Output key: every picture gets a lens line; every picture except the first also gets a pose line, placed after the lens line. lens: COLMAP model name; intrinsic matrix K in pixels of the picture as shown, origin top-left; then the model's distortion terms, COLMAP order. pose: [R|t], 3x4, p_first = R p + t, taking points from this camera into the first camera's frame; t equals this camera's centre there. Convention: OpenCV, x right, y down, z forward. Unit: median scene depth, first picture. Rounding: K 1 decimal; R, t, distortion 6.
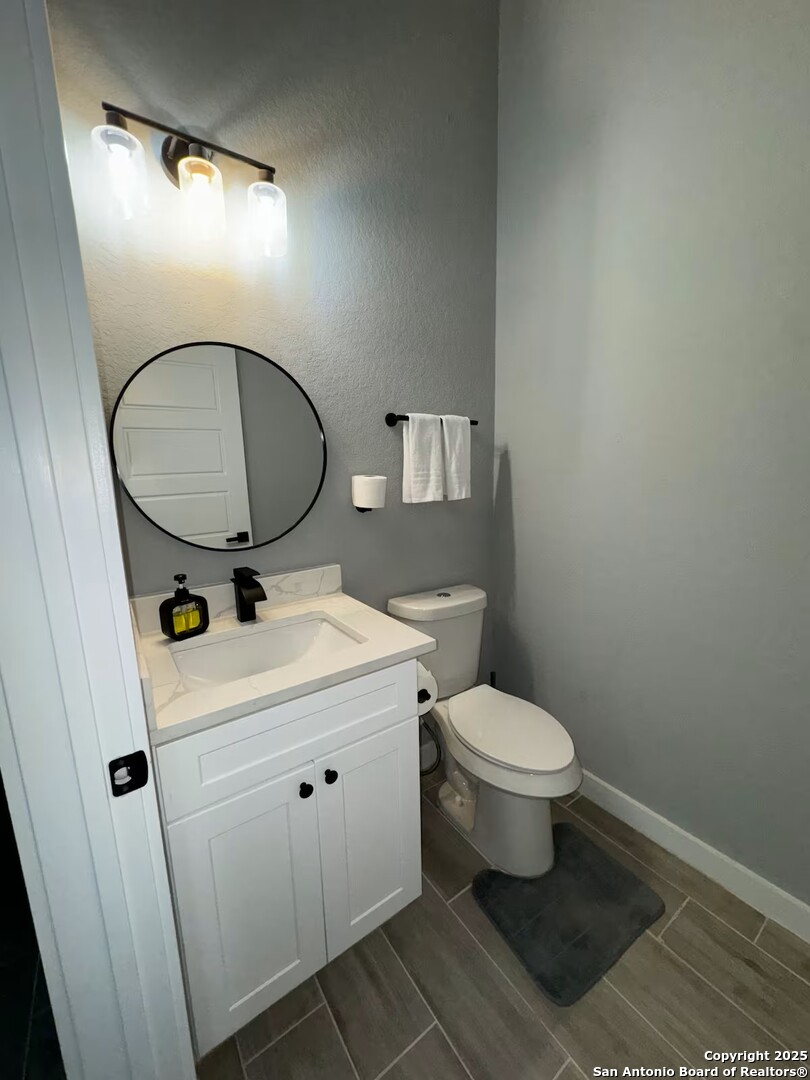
lens RADIAL K [[406.7, 0, 389.0], [0, 406.7, 542.0], [0, 0, 1]] dist [-0.011396, -0.000159]
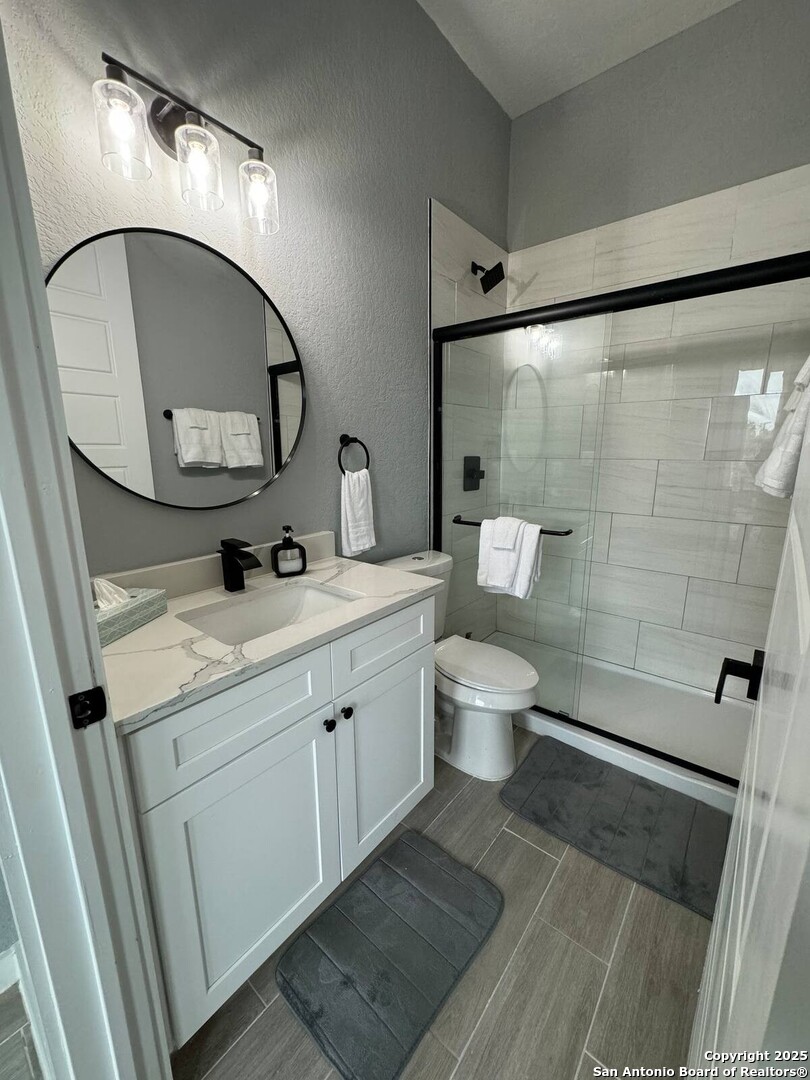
lens RADIAL K [[431.5, 0, 405.0], [0, 431.5, 540.0], [0, 0, 1]] dist [-0.001215, -0.000056]
pose [[0.962829, -0.026862, 0.268771, -0.289993], [0.019022, 0.999315, 0.031730, 0.049466], [-0.269440, -0.025437, 0.962681, -0.205357]]
